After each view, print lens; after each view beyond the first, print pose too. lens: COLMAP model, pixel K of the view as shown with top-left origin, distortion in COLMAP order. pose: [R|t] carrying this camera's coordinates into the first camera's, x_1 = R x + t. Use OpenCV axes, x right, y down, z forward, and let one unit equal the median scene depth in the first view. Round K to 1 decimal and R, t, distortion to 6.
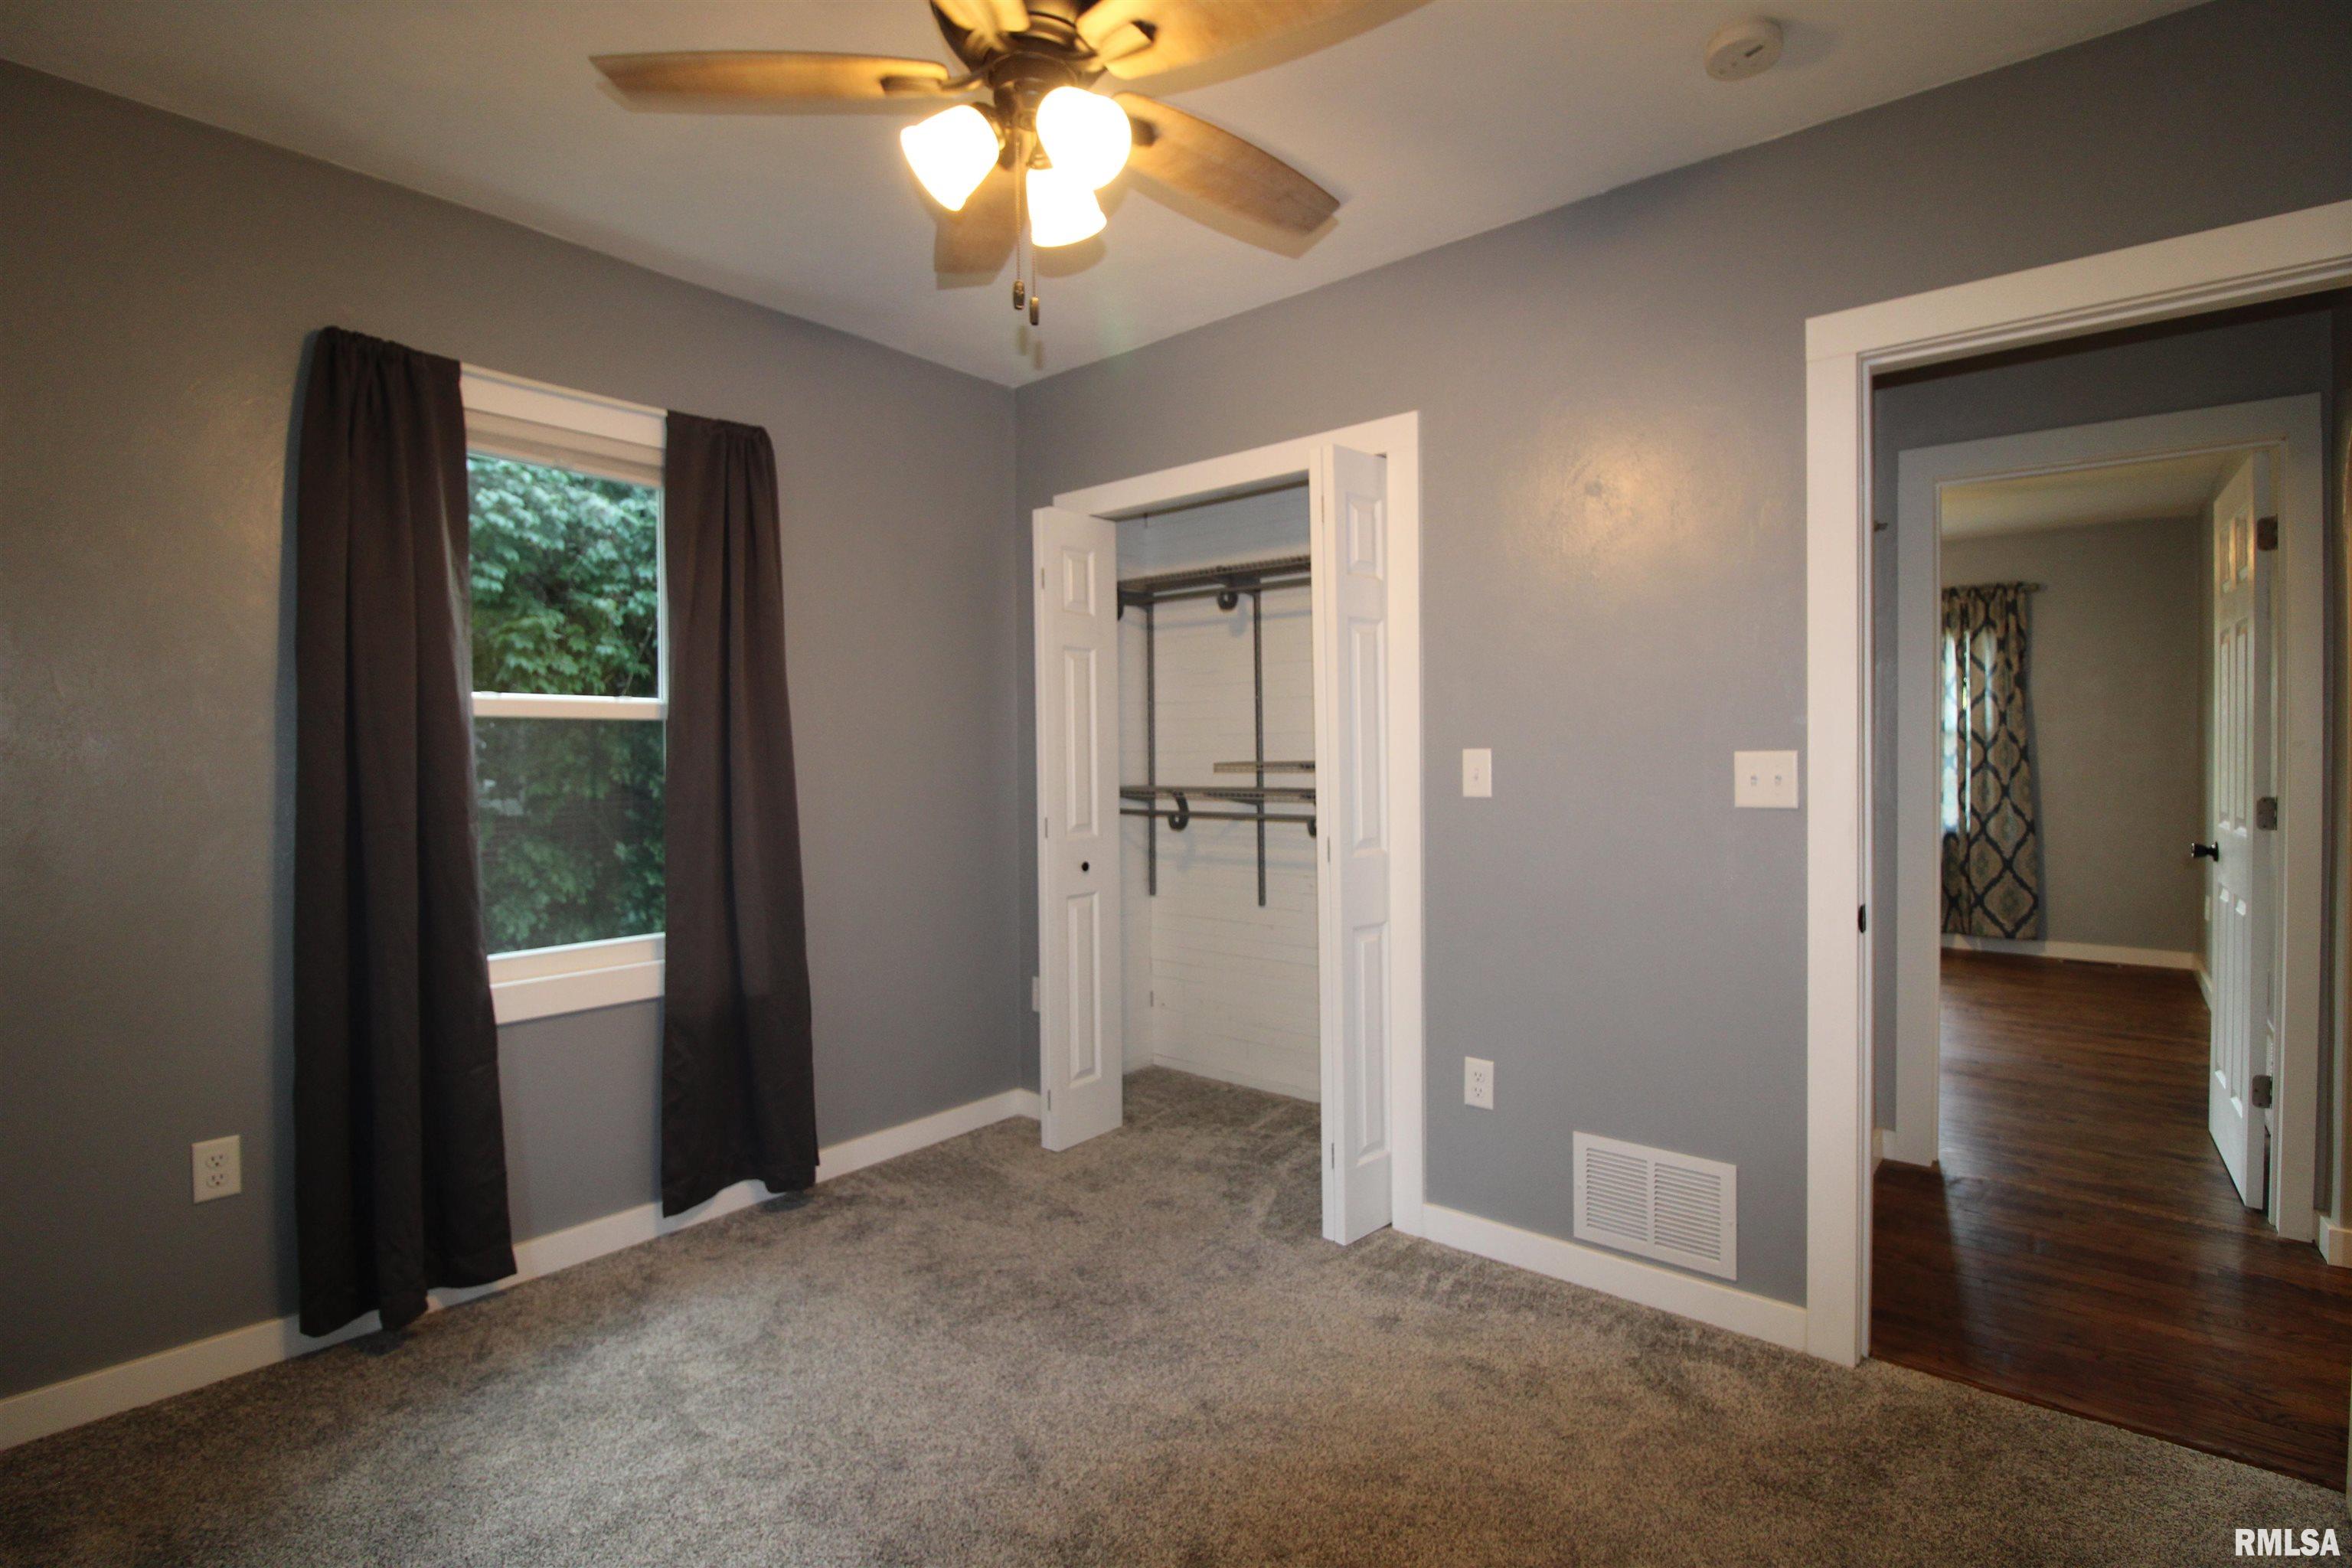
lens RADIAL K [[1091.7, 0, 1178.6], [0, 1091.7, 774.7], [0, 0, 1]] dist [-0.013226, -0.002725]
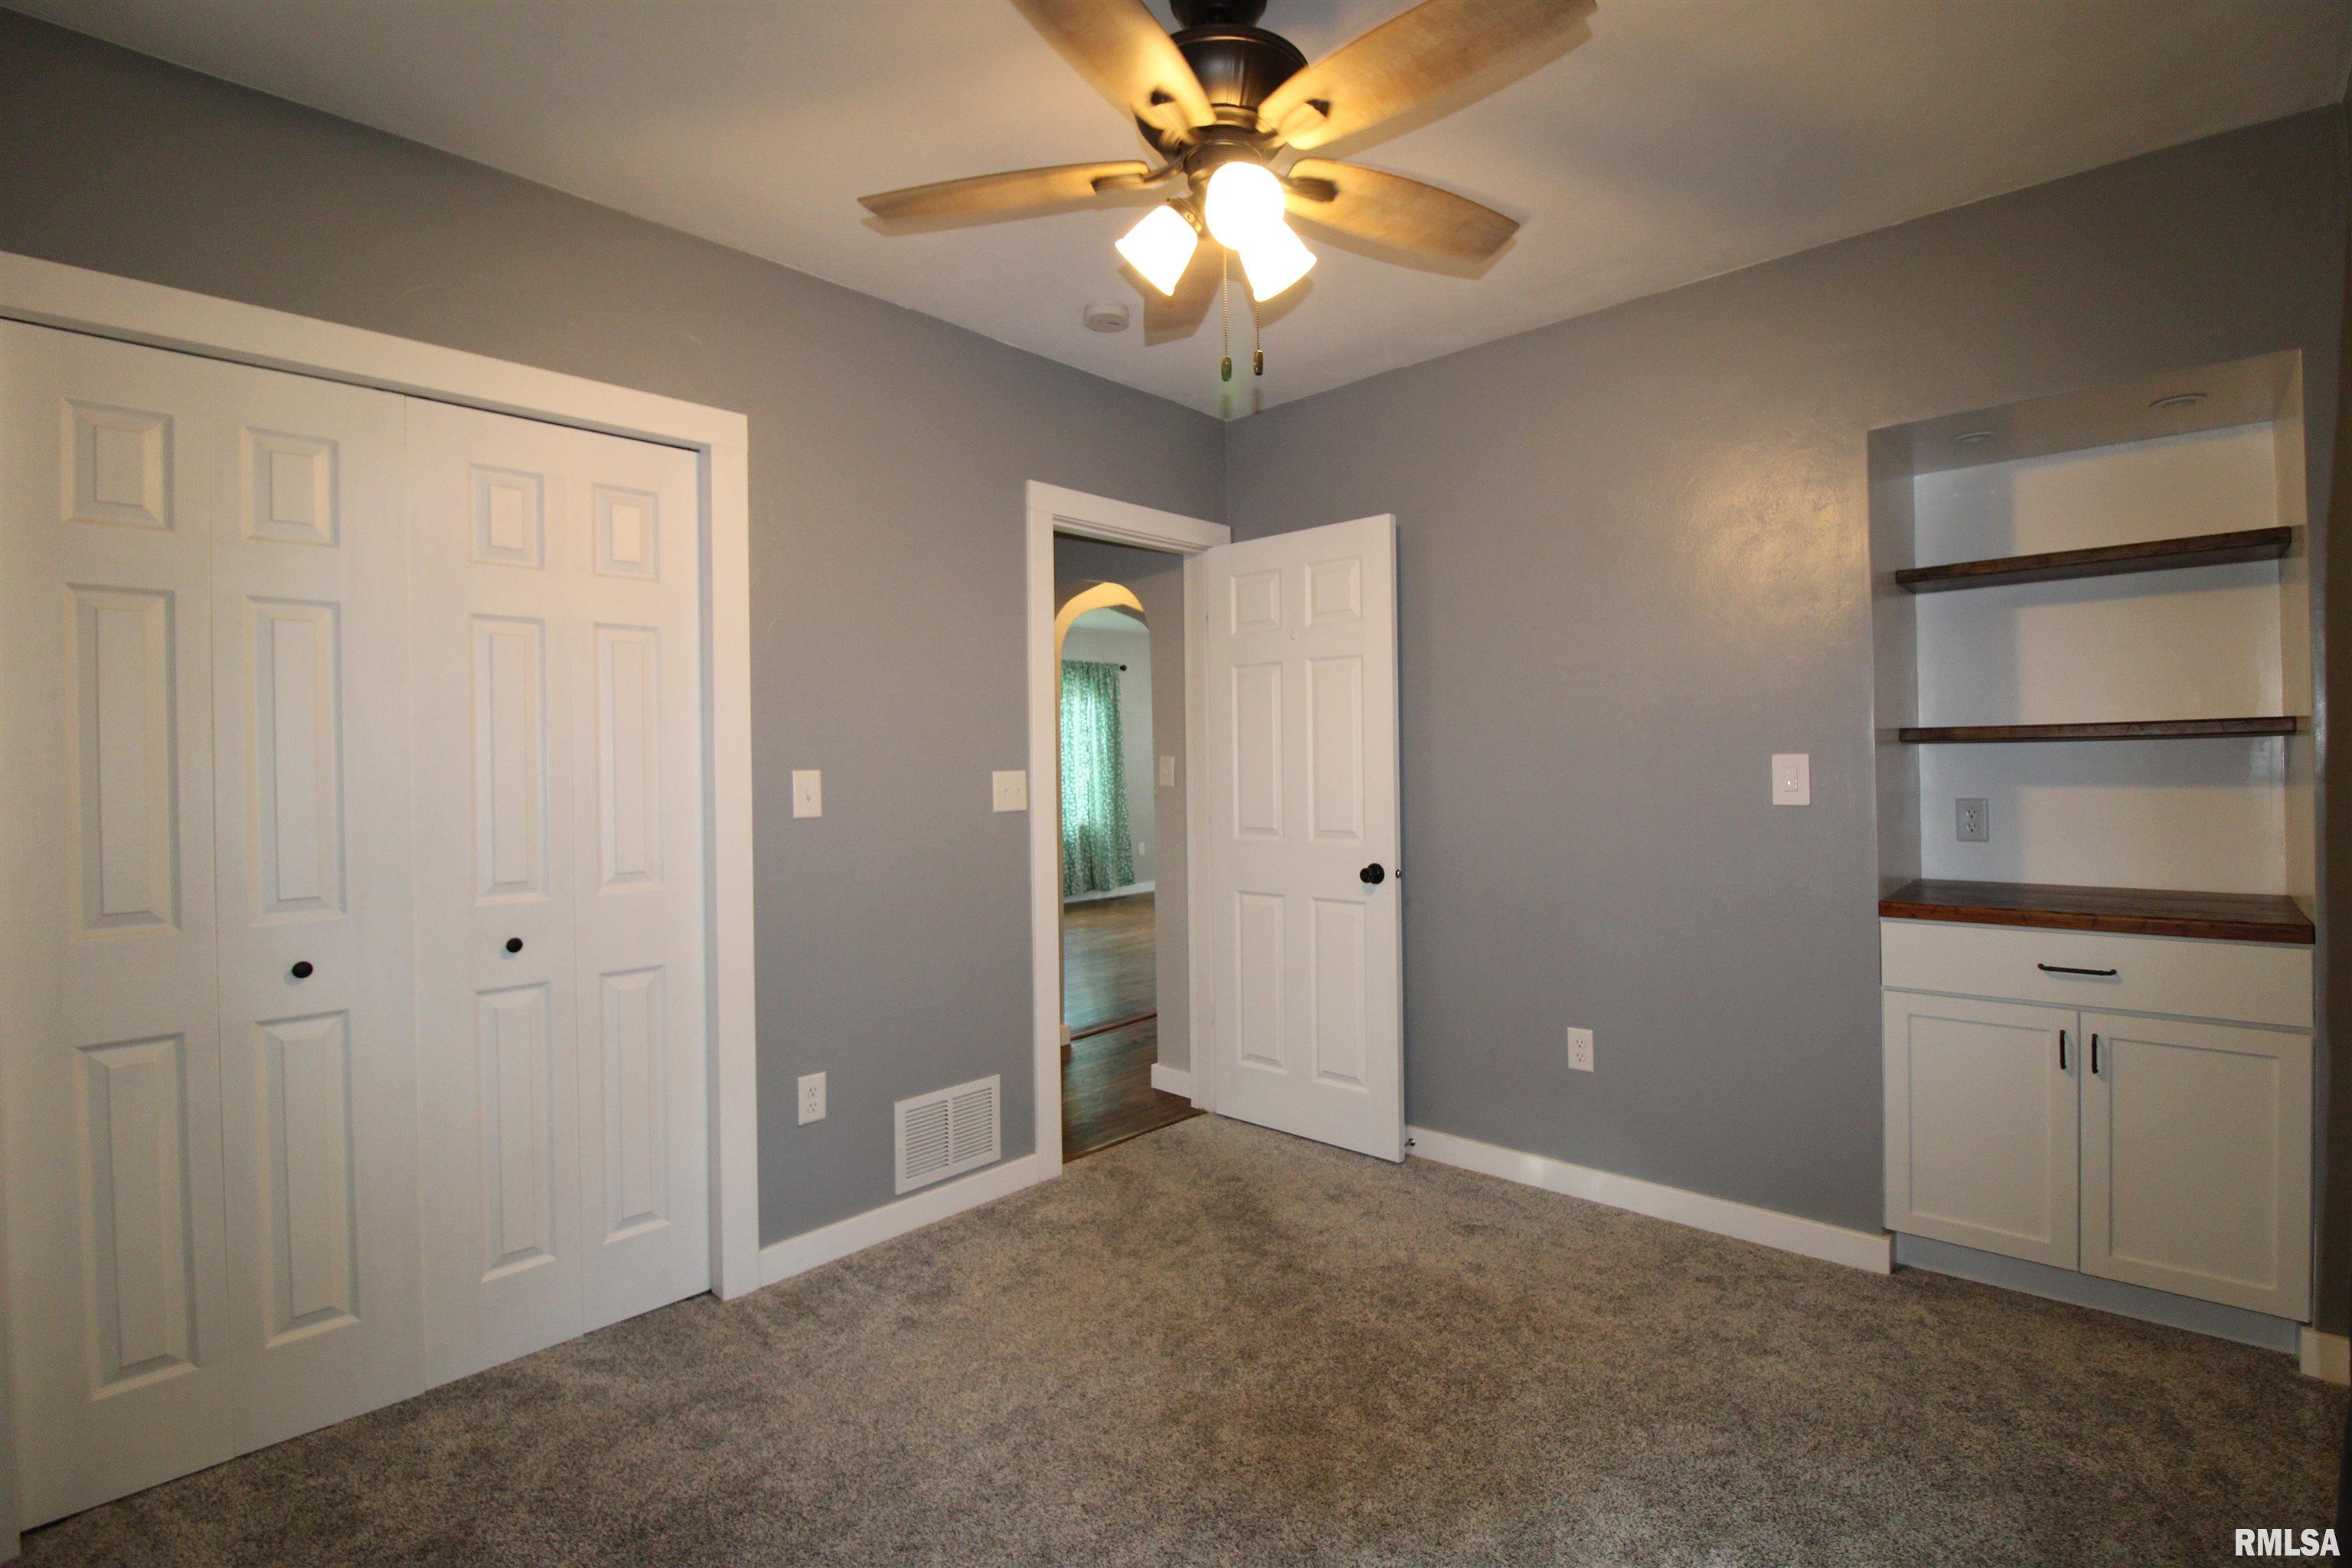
lens RADIAL K [[1091.7, 0, 1183.5], [0, 1091.7, 780.9], [0, 0, 1]] dist [-0.013226, -0.002725]
pose [[0.034909, -0.000989, 0.999390, -0.780081], [0.037627, 0.999292, -0.000326, 0.000055], [-0.998682, 0.037615, 0.034921, 0.647168]]
